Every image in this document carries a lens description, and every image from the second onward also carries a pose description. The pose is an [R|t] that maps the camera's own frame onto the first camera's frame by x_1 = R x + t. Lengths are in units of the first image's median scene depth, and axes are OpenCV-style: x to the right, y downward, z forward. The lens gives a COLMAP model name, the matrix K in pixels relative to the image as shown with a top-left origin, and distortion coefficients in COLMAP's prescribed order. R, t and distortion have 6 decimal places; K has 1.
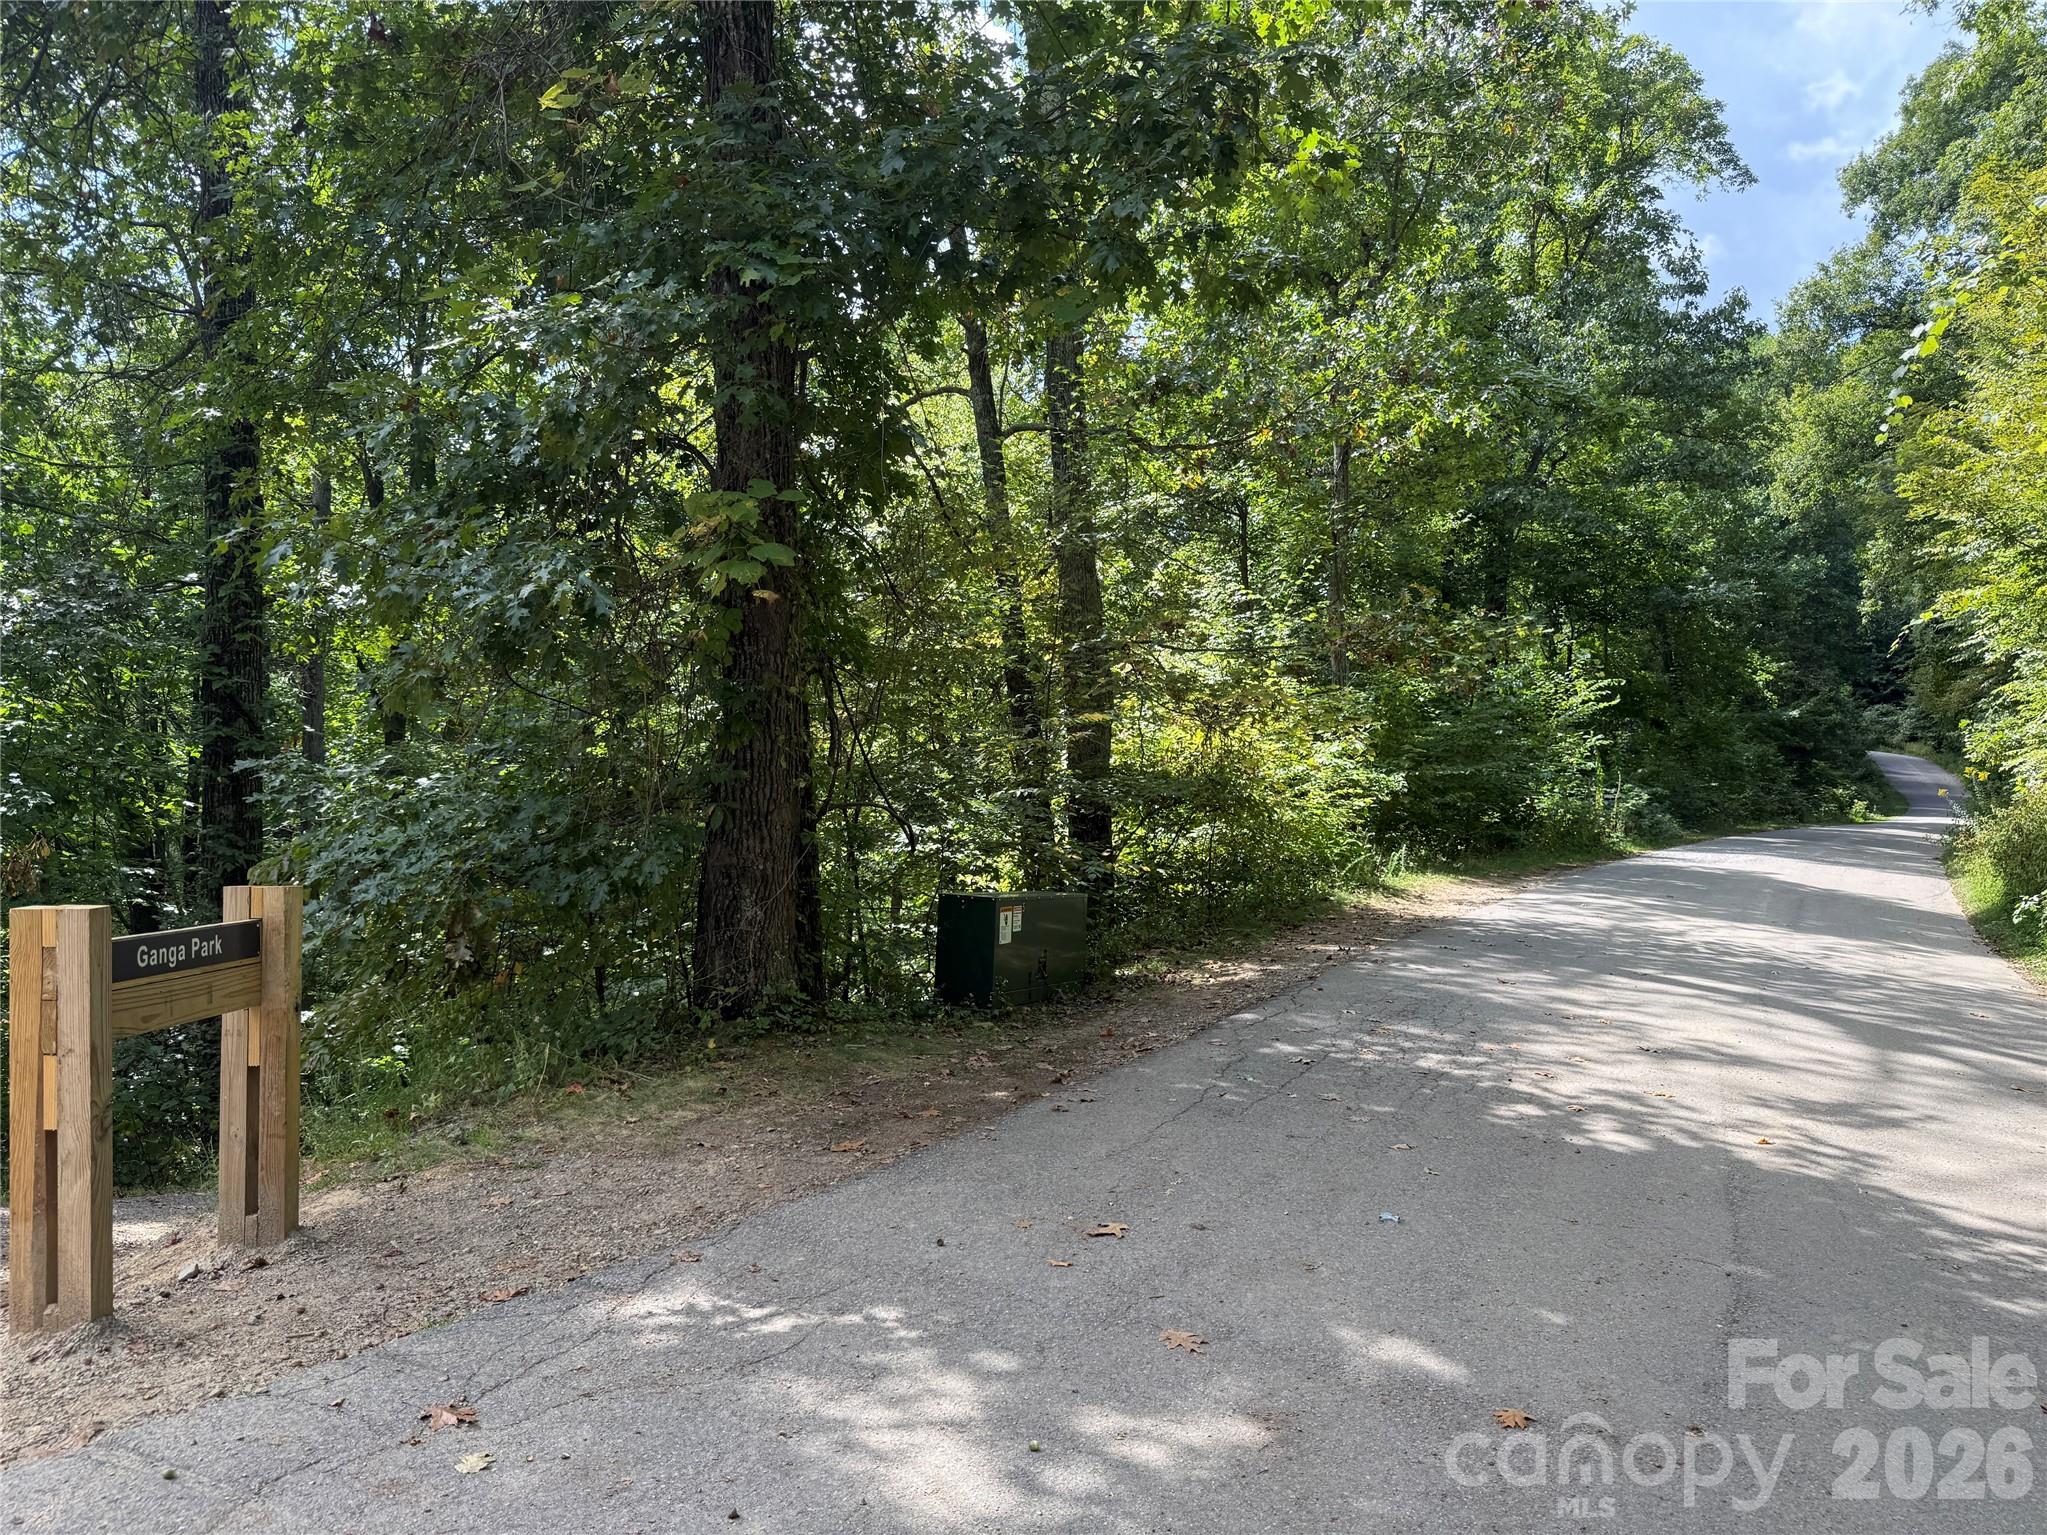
lens RADIAL K [[1435.9, 0, 1027.6], [0, 1435.9, 763.7], [0, 0, 1]] dist [-0.002212, -0.001229]
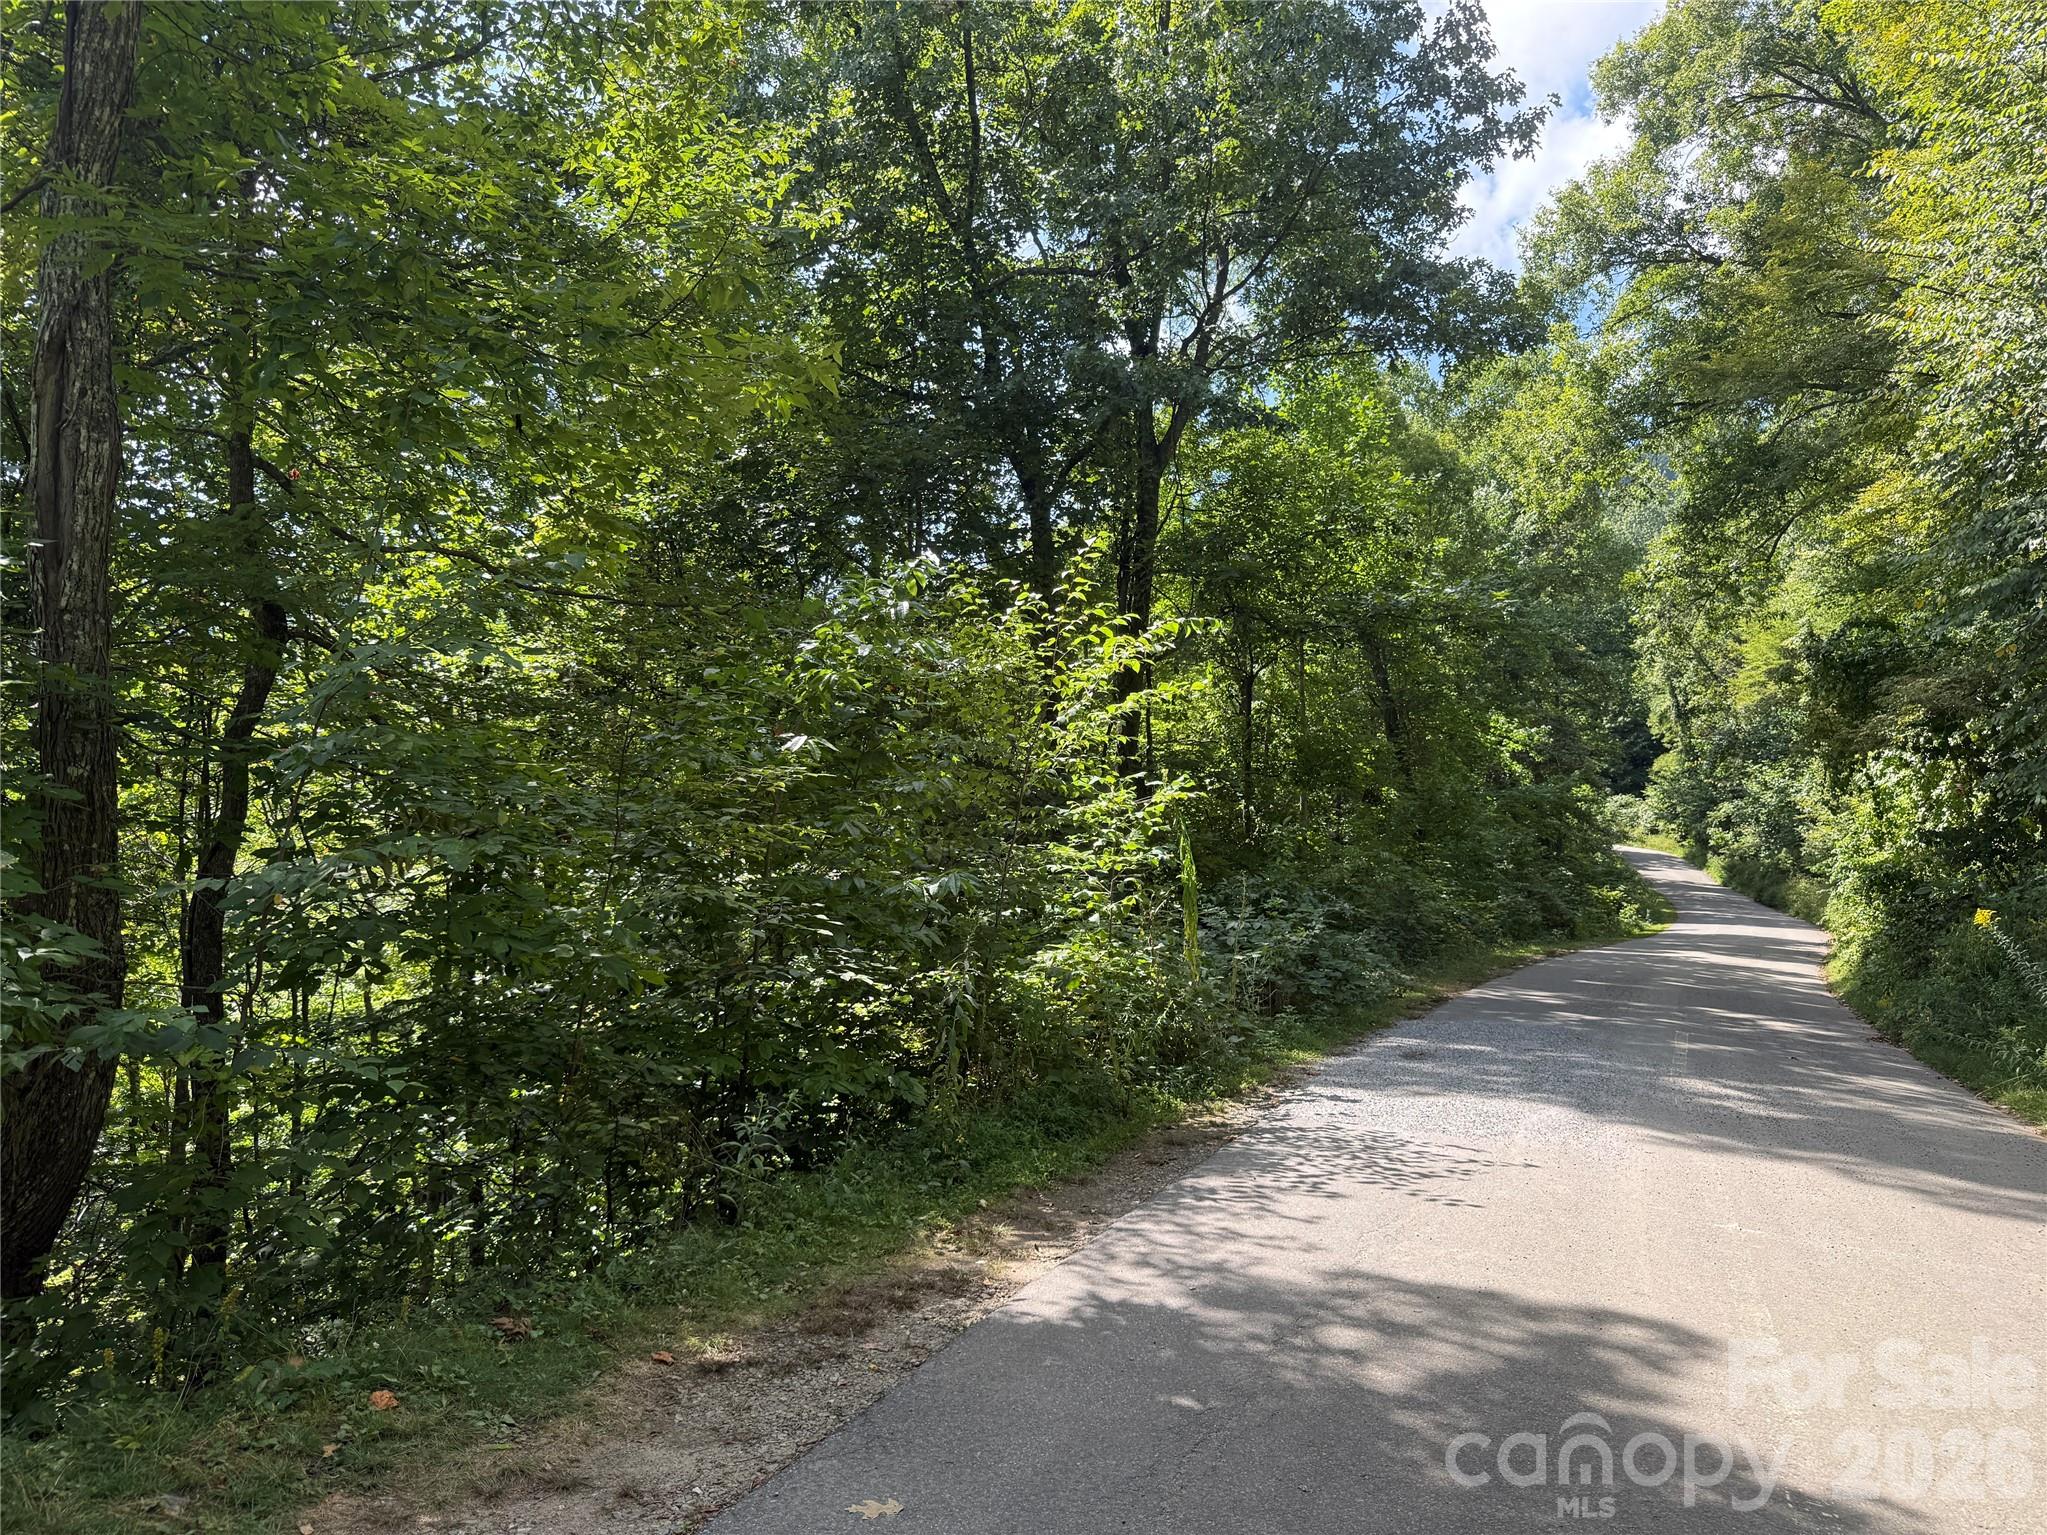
lens RADIAL K [[1435.9, 0, 1020.8], [0, 1435.9, 768.8], [0, 0, 1]] dist [-0.002212, -0.001229]
pose [[0.988111, 0.006767, 0.153591, 0.159482], [0.003174, 0.997920, -0.064390, 0.001536], [-0.153707, 0.064112, 0.986034, 0.334485]]
